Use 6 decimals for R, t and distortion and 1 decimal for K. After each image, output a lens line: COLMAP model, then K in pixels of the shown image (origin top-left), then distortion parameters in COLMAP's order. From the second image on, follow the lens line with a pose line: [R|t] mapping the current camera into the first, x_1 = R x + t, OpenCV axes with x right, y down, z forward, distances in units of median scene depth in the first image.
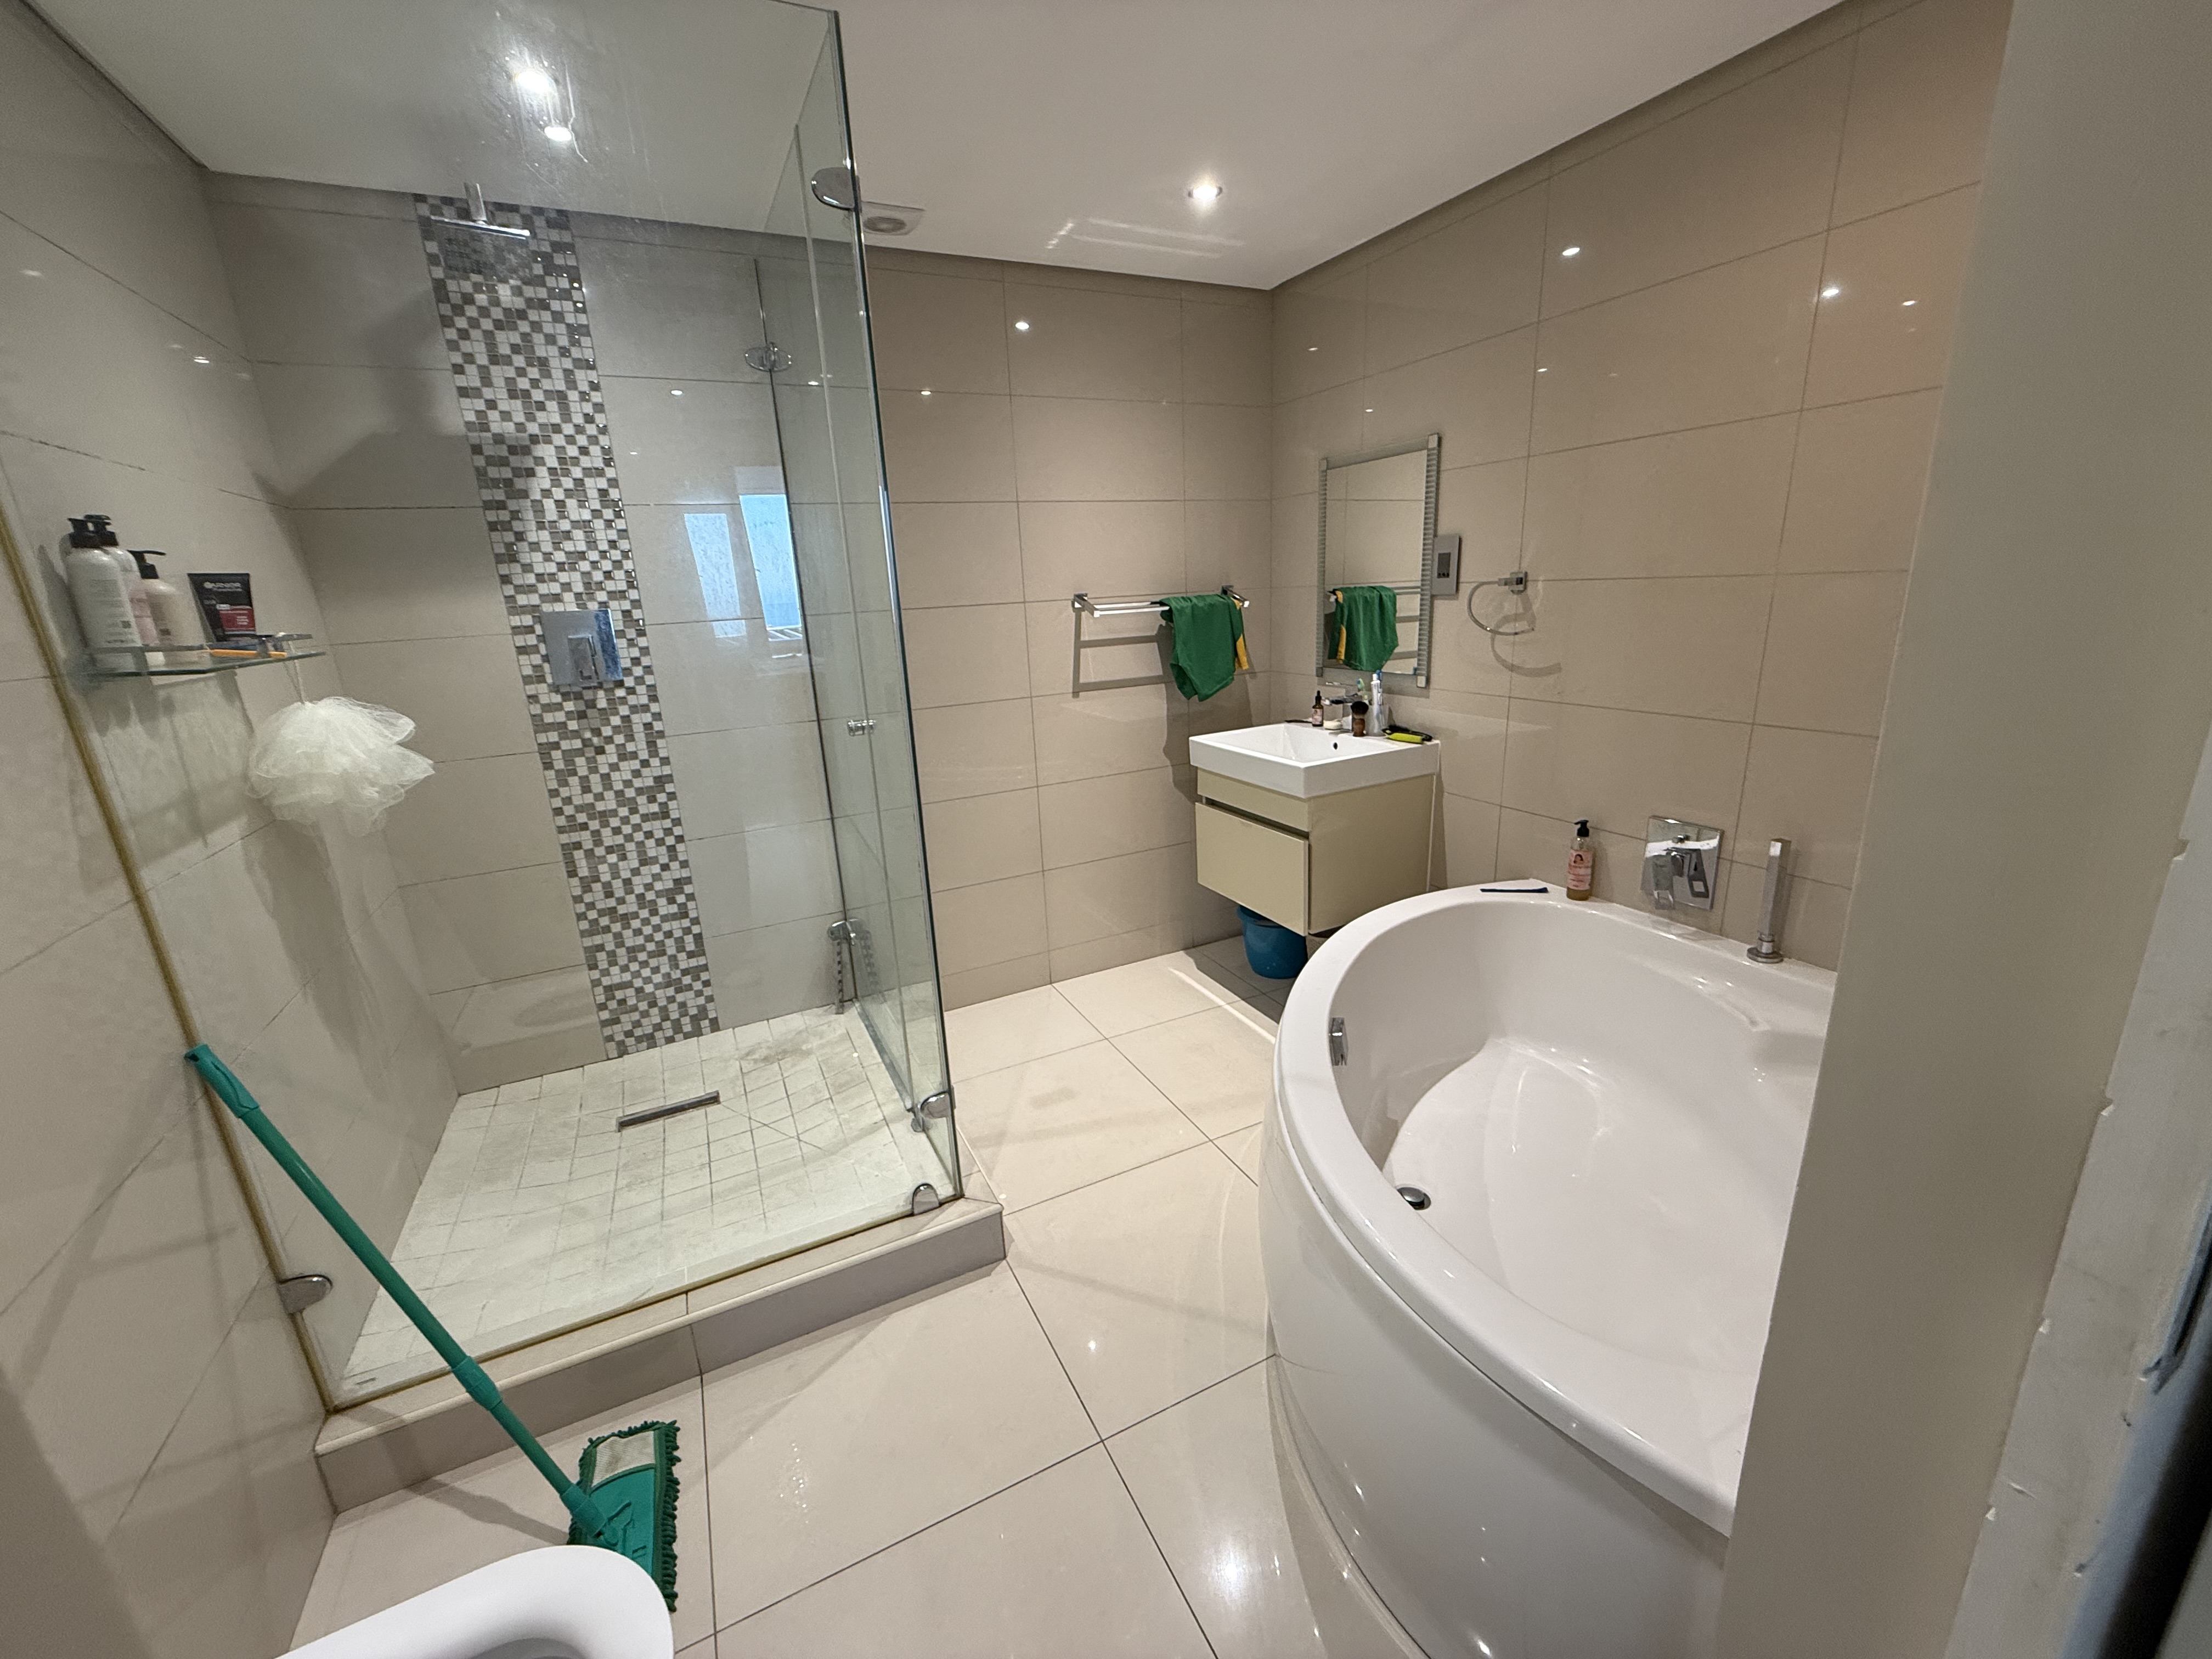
lens RADIAL K [[878.9, 0, 1101.3], [0, 878.9, 829.5], [0, 0, 1]] dist [-0.000884, -0.000037]
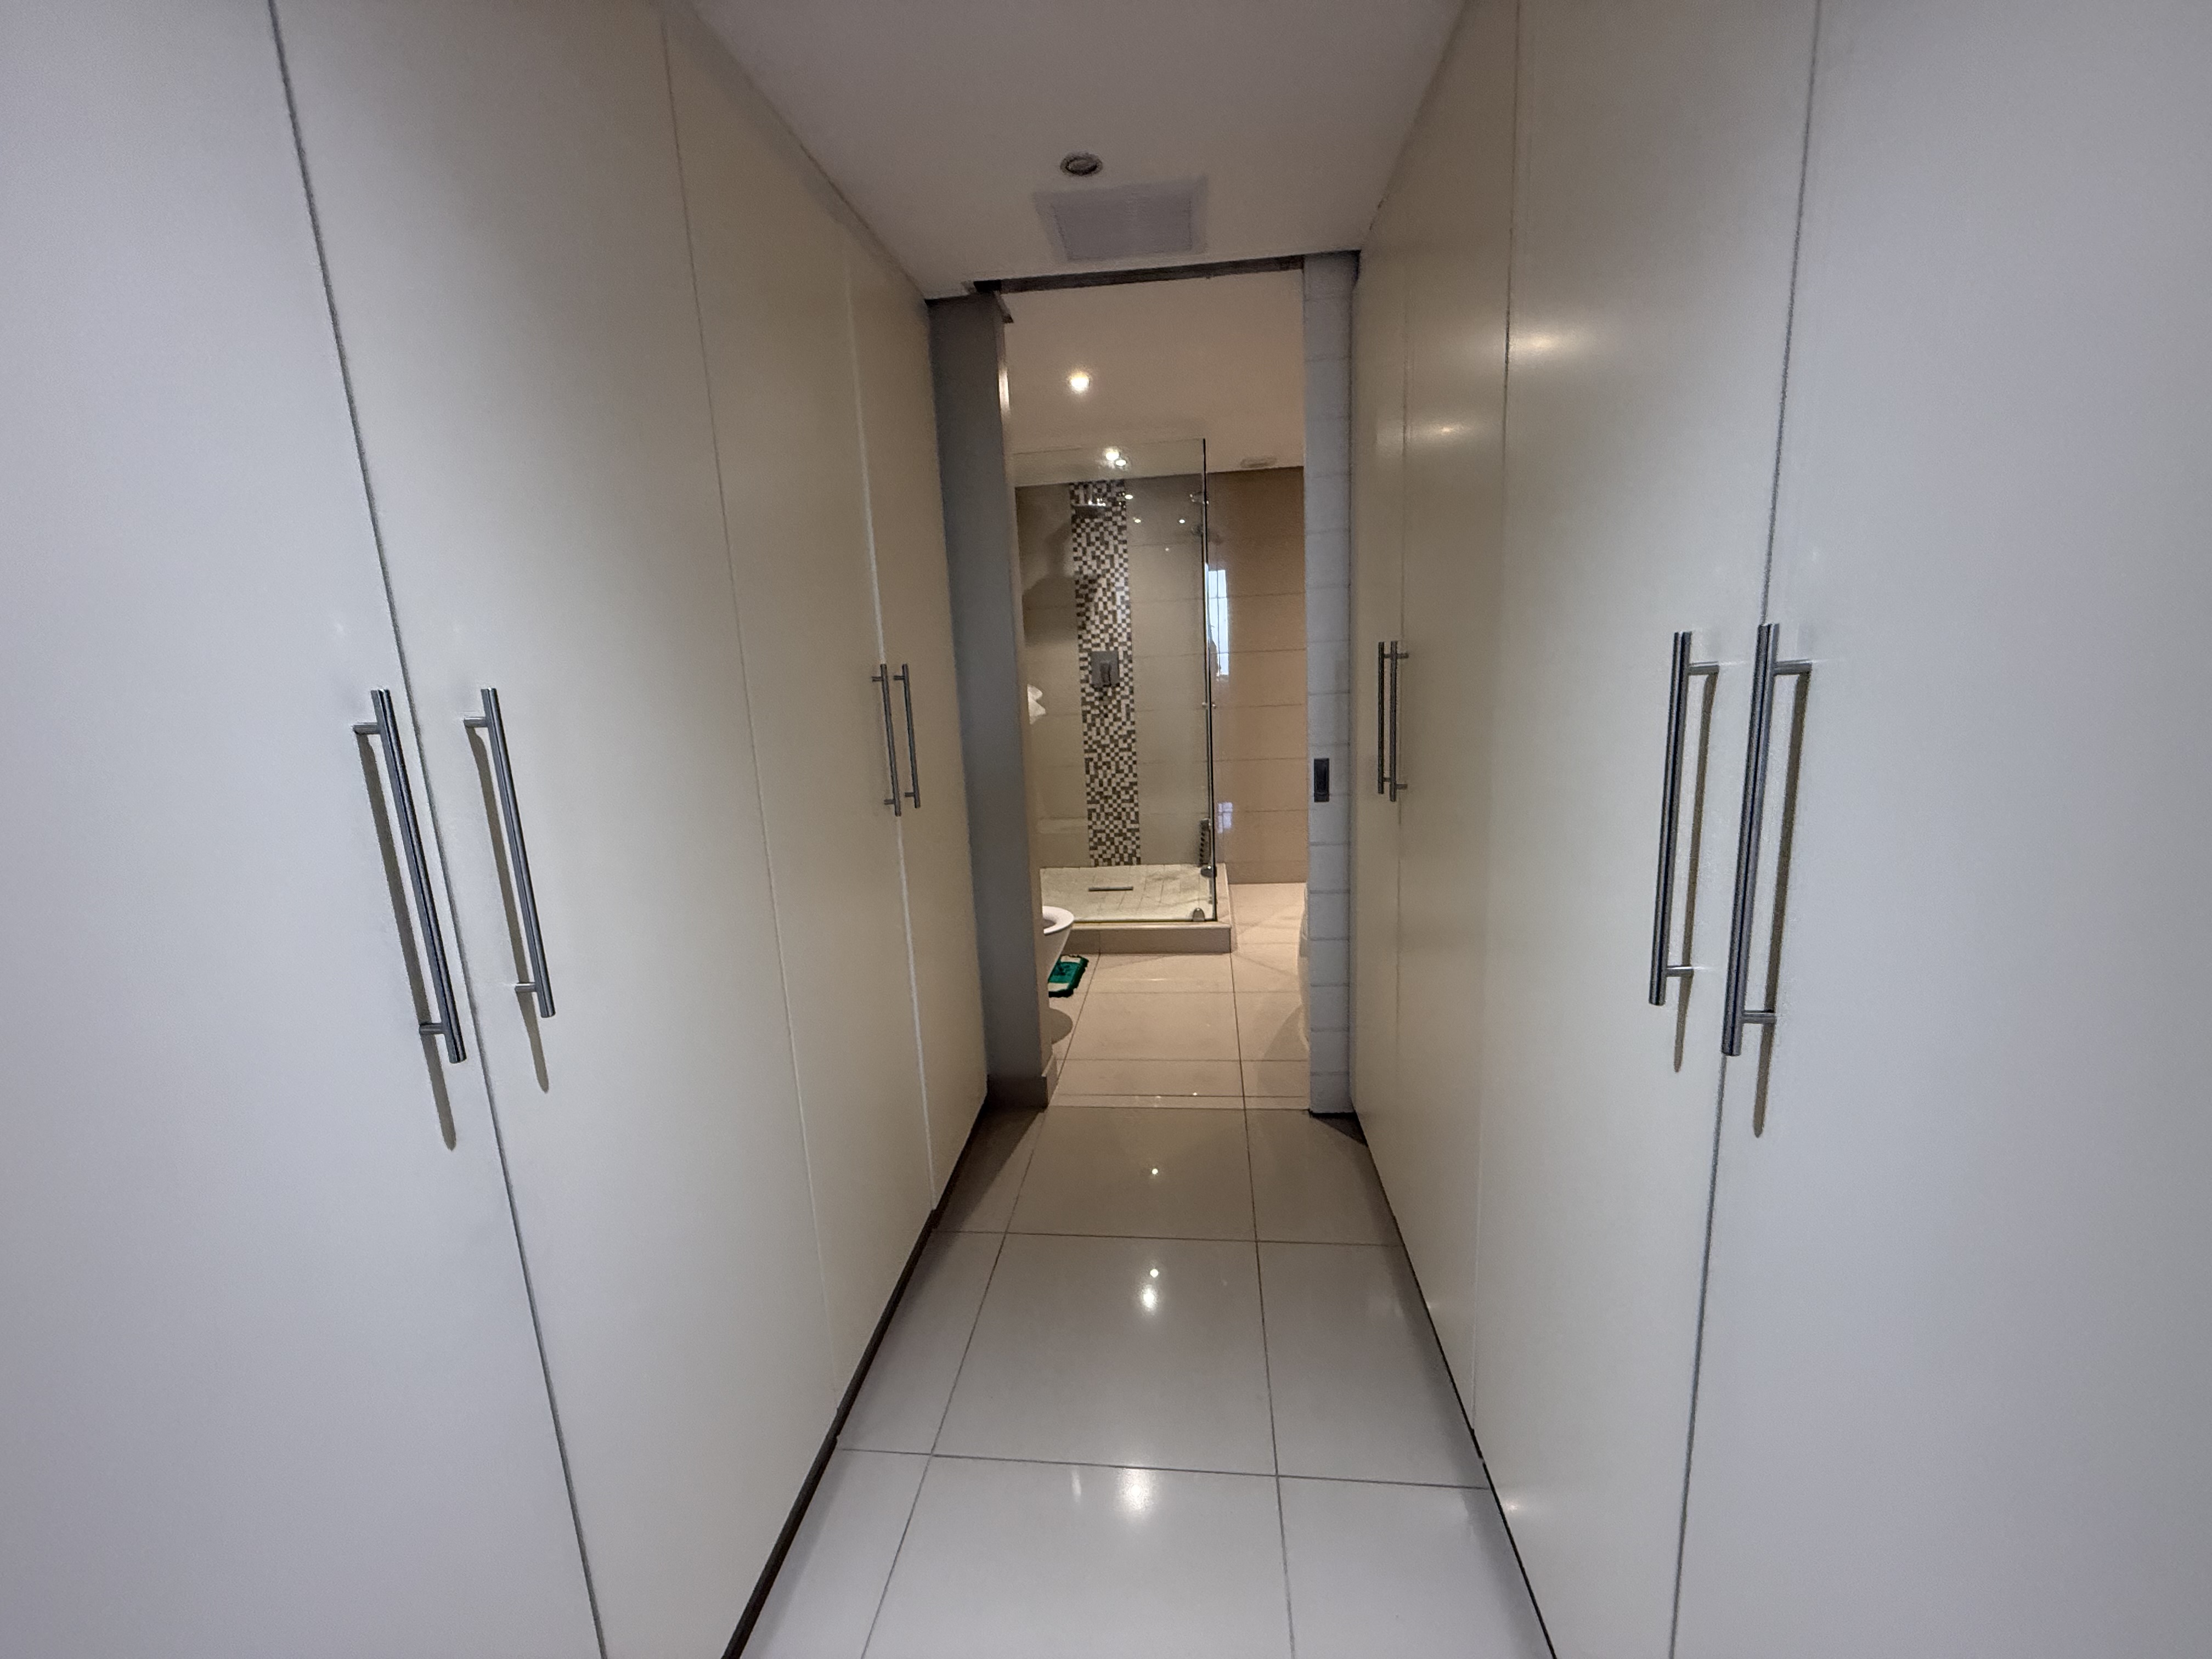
lens RADIAL K [[878.9, 0, 1101.3], [0, 878.9, 829.5], [0, 0, 1]] dist [-0.000884, -0.000037]
pose [[0.846401, 0.112944, -0.520432, 0.579418], [-0.136895, 0.990556, -0.007666, 0.208260], [0.514651, 0.077733, 0.853869, -0.833493]]
